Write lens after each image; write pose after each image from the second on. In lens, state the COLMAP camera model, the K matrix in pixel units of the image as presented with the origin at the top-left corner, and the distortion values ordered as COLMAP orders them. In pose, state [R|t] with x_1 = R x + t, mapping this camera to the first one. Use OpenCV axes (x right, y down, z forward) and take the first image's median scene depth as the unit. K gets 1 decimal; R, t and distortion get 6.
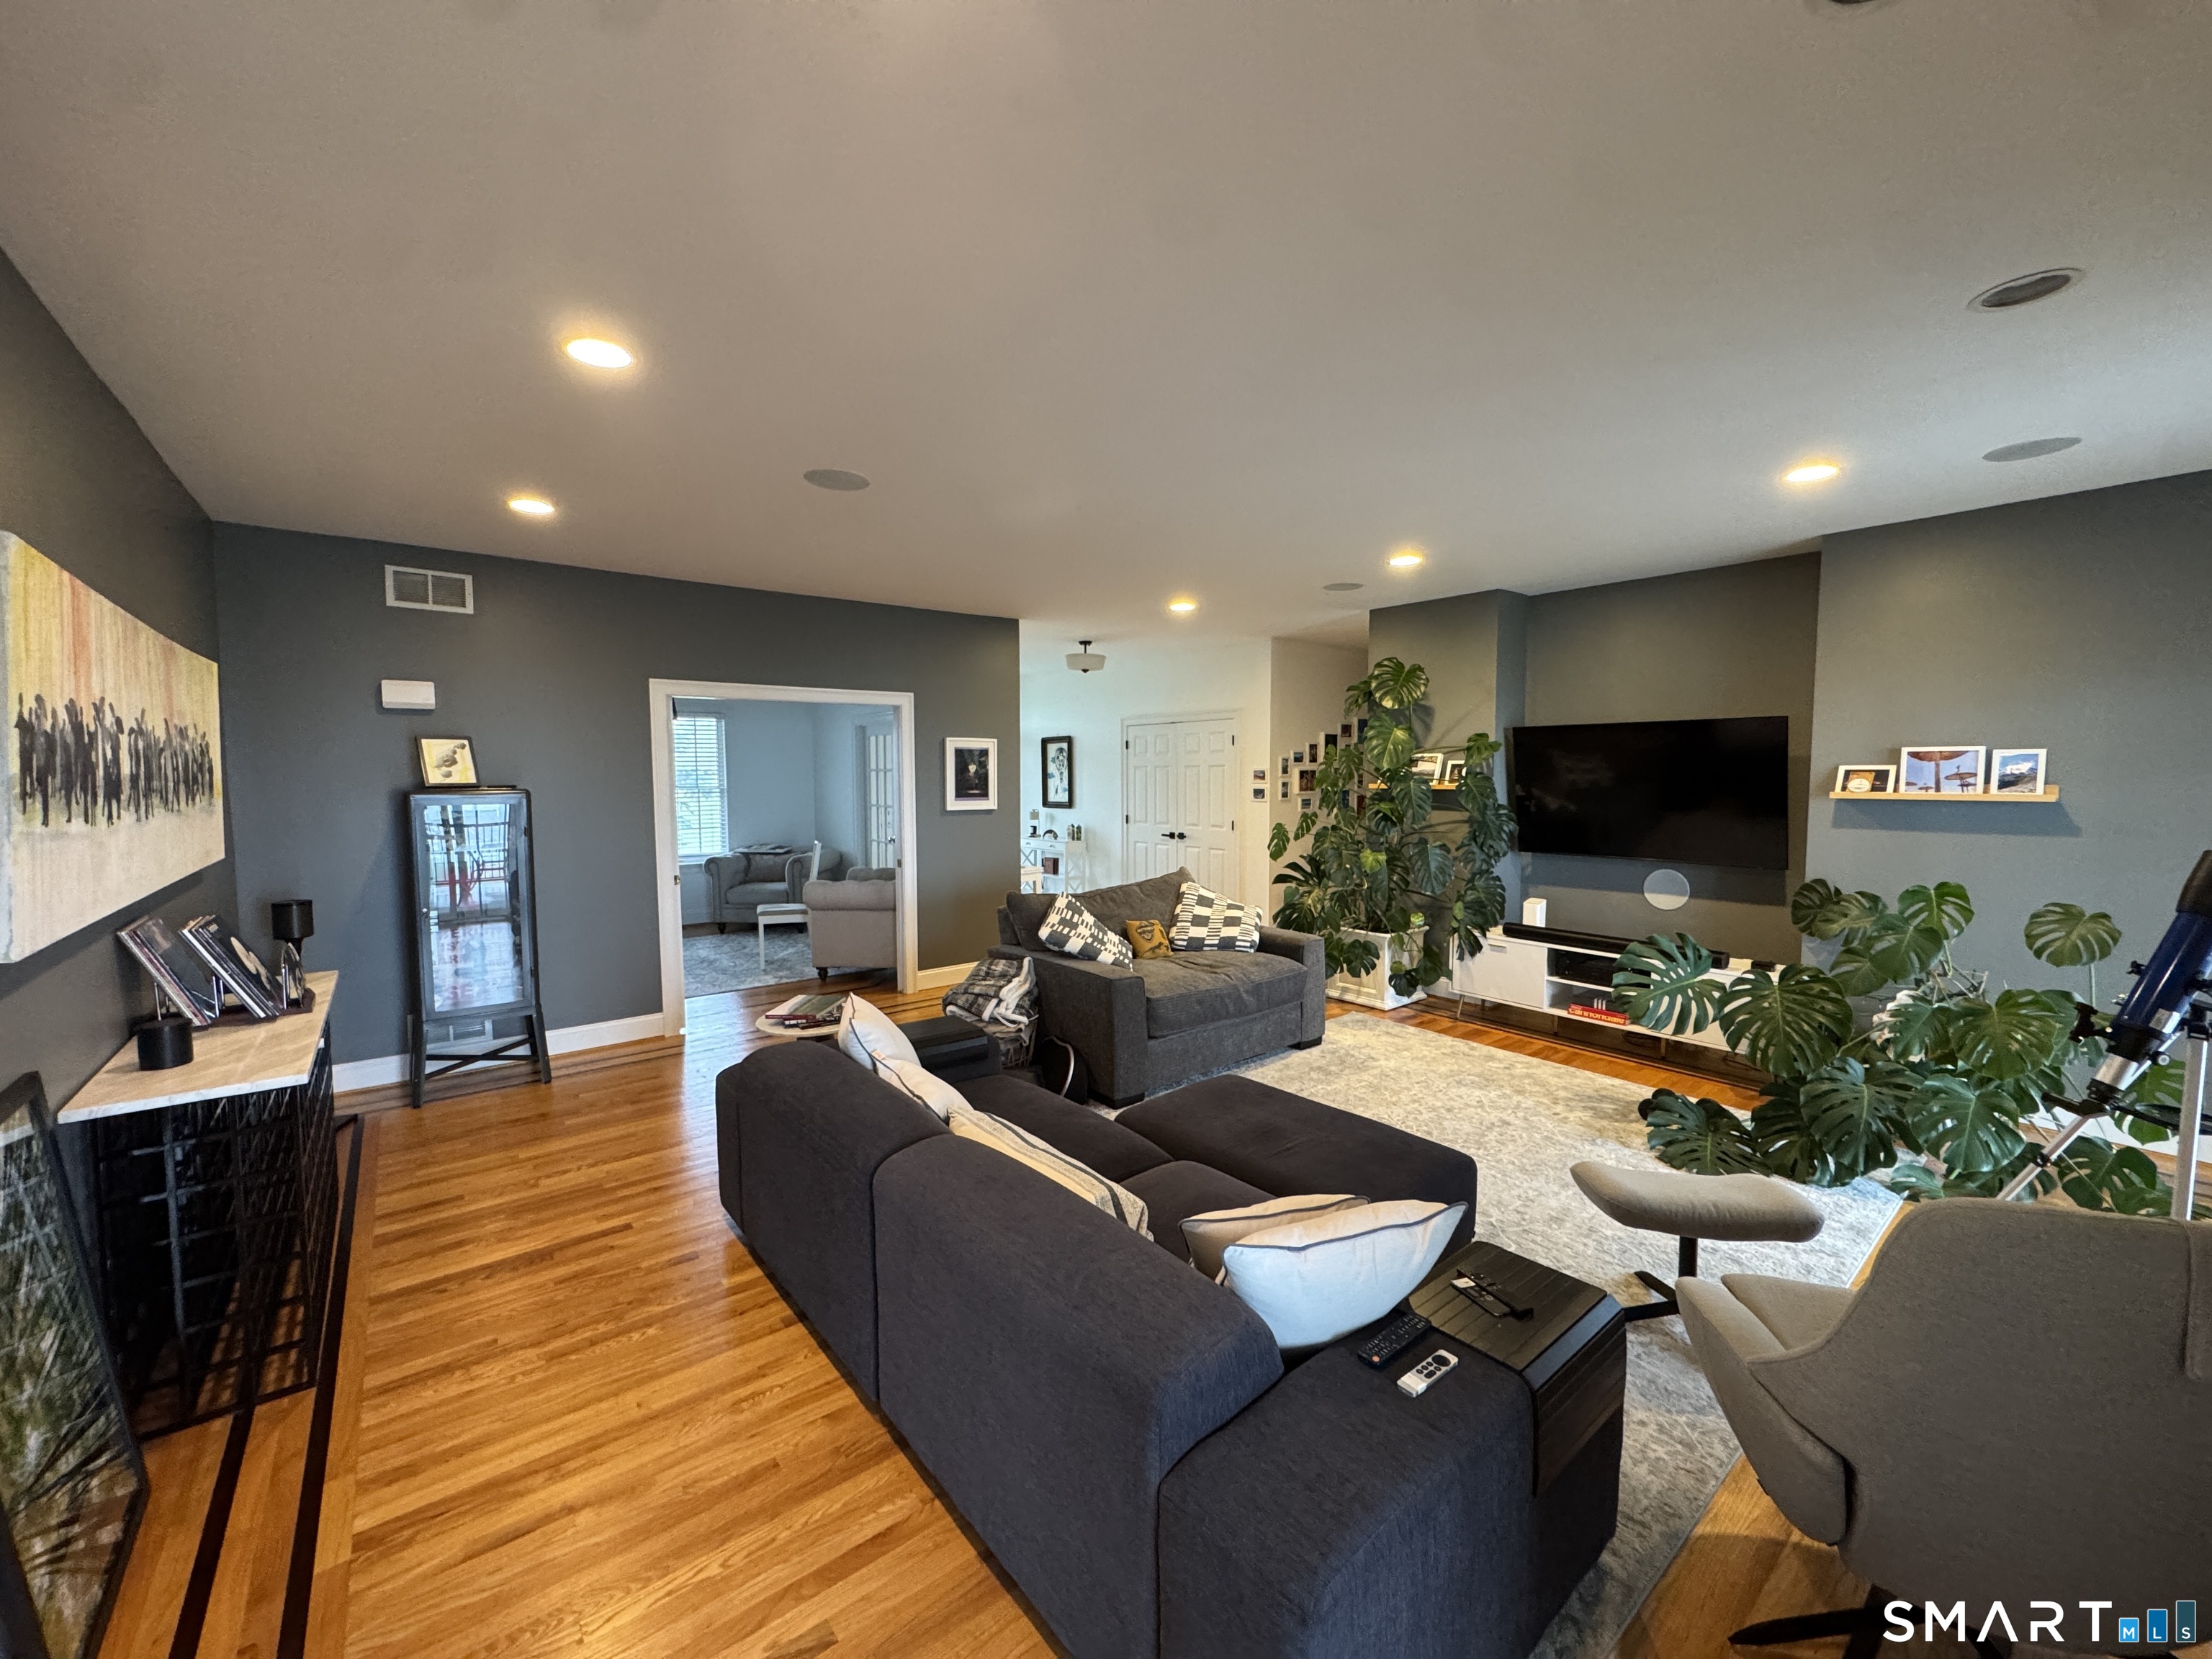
lens RADIAL K [[878.9, 0, 1102.2], [0, 878.9, 828.3], [0, 0, 1]] dist [0.000155, 0.000157]
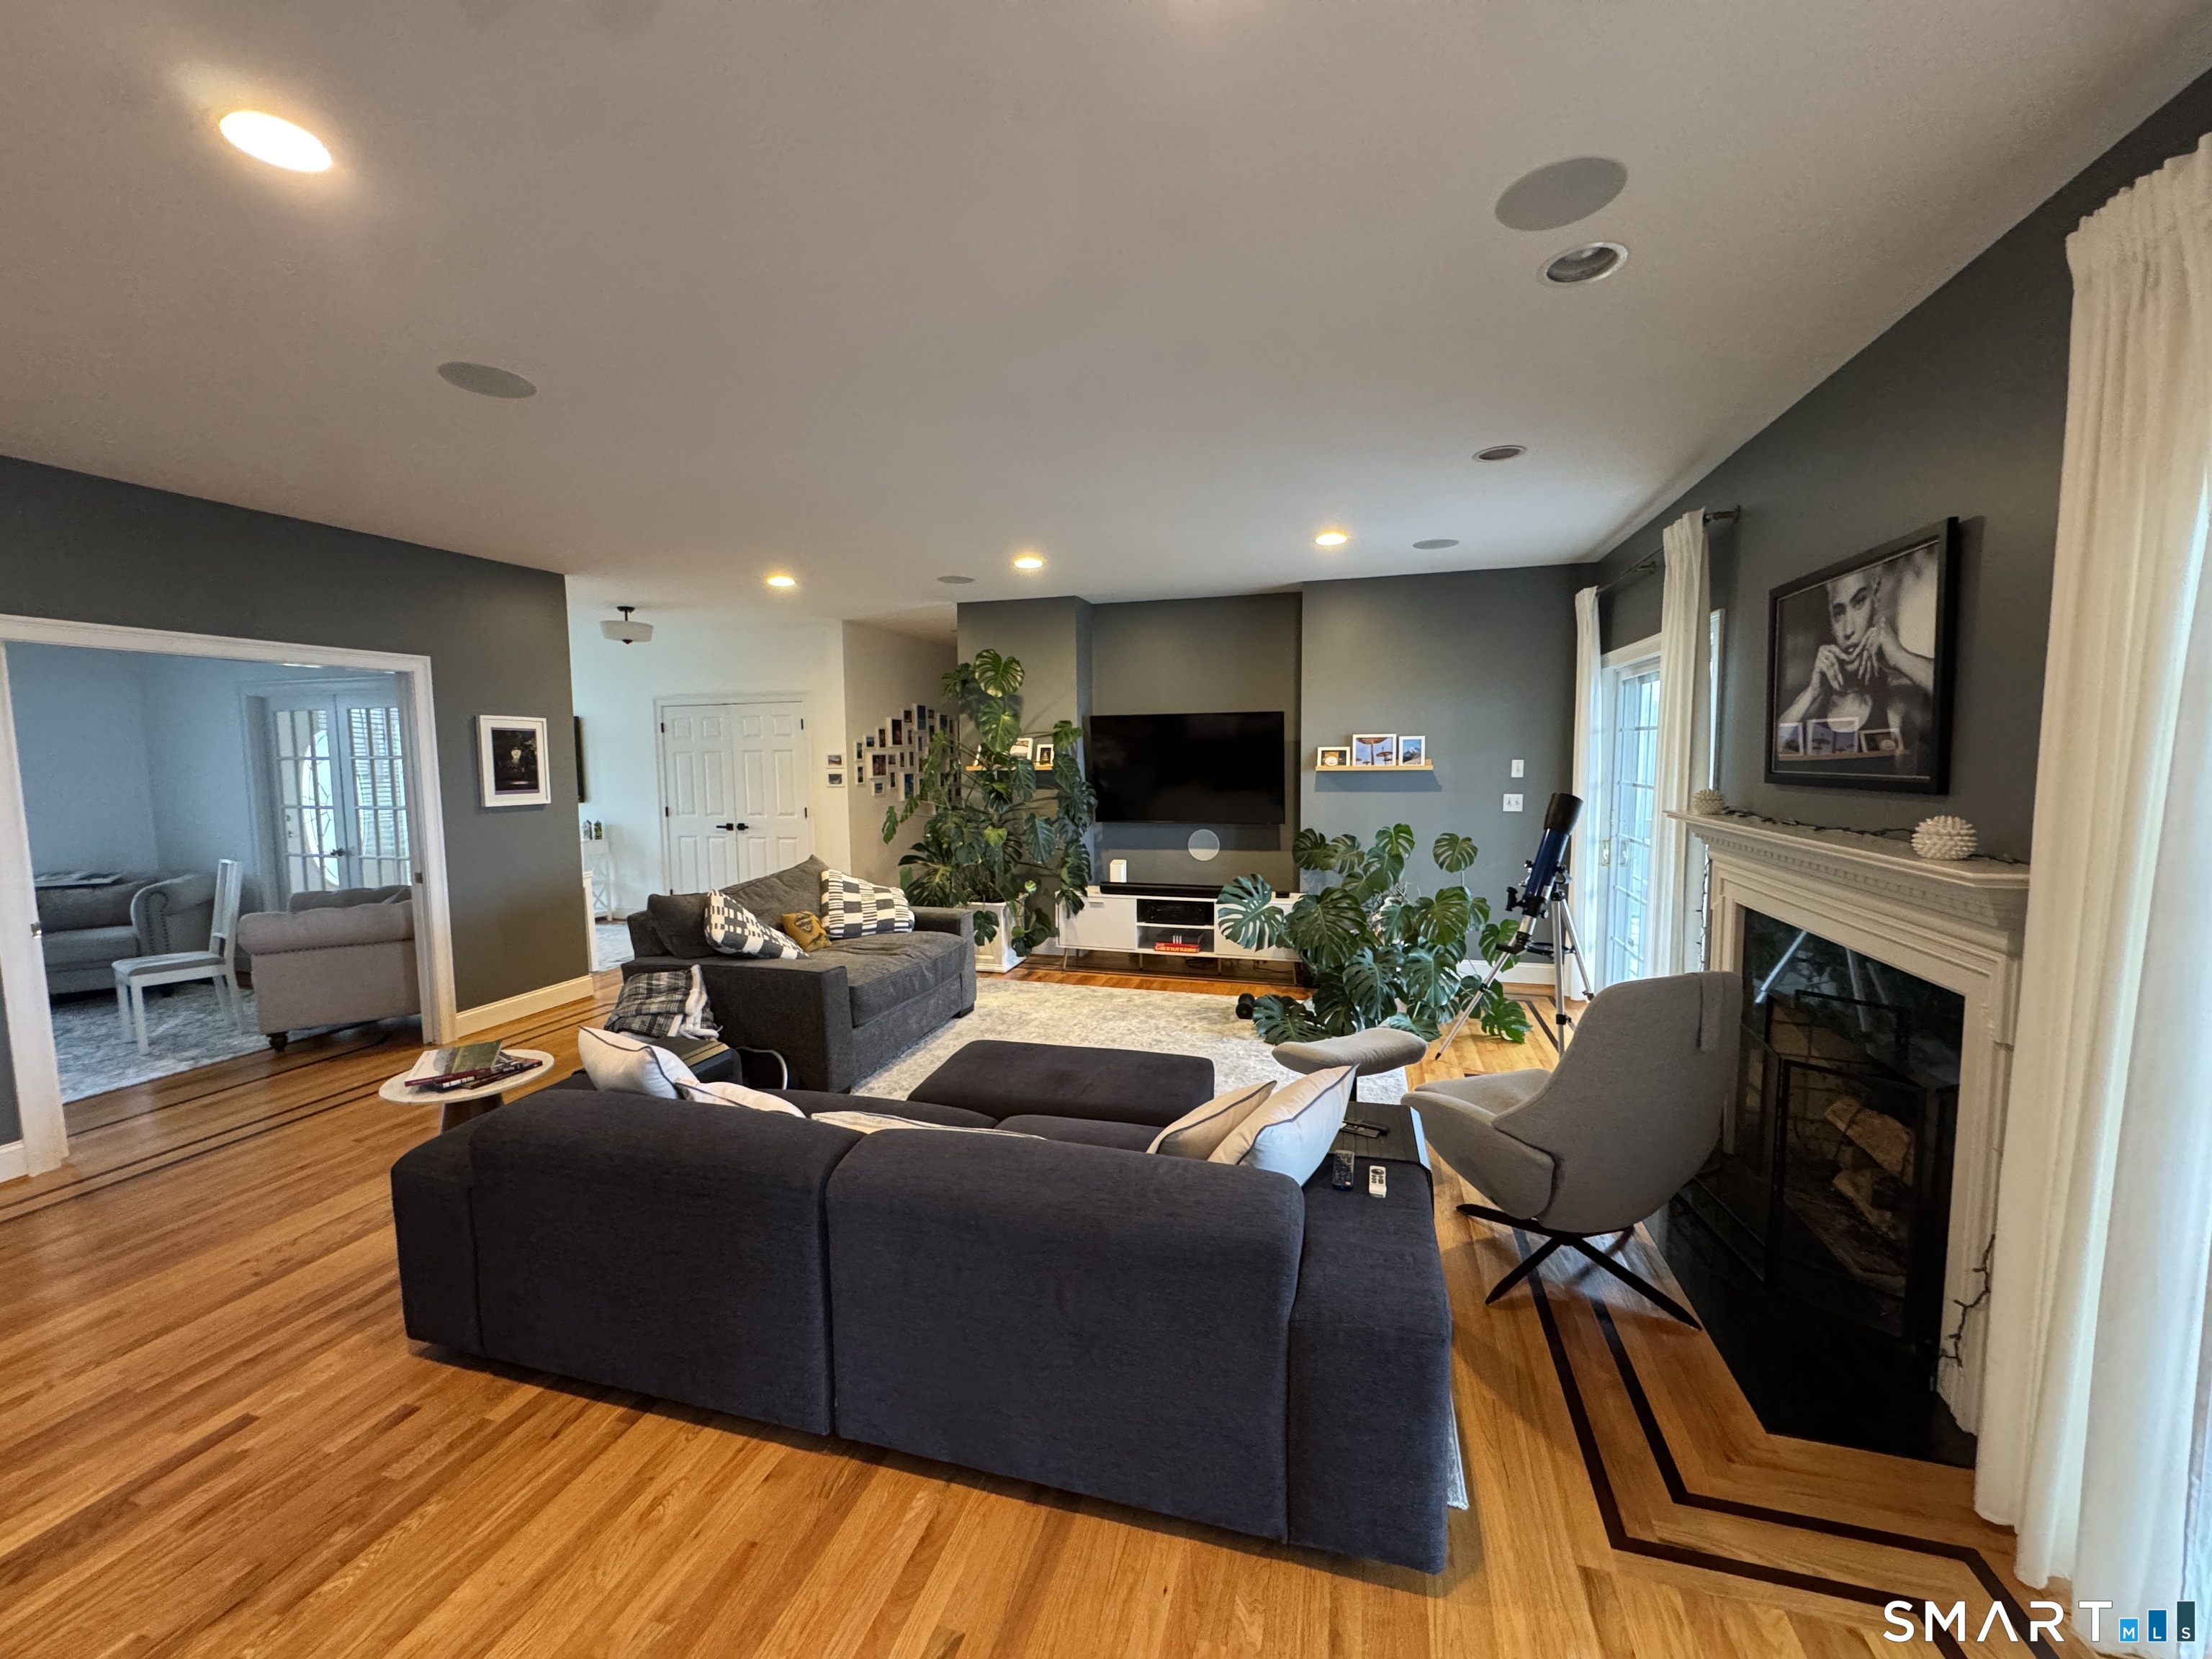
lens RADIAL K [[878.9, 0, 1102.2], [0, 878.9, 828.3], [0, 0, 1]] dist [0.000155, 0.000157]
pose [[0.820419, -0.053631, 0.569242, -0.219062], [0.045305, 0.998558, 0.028782, 0.001660], [-0.569966, 0.002176, 0.821666, 0.033198]]
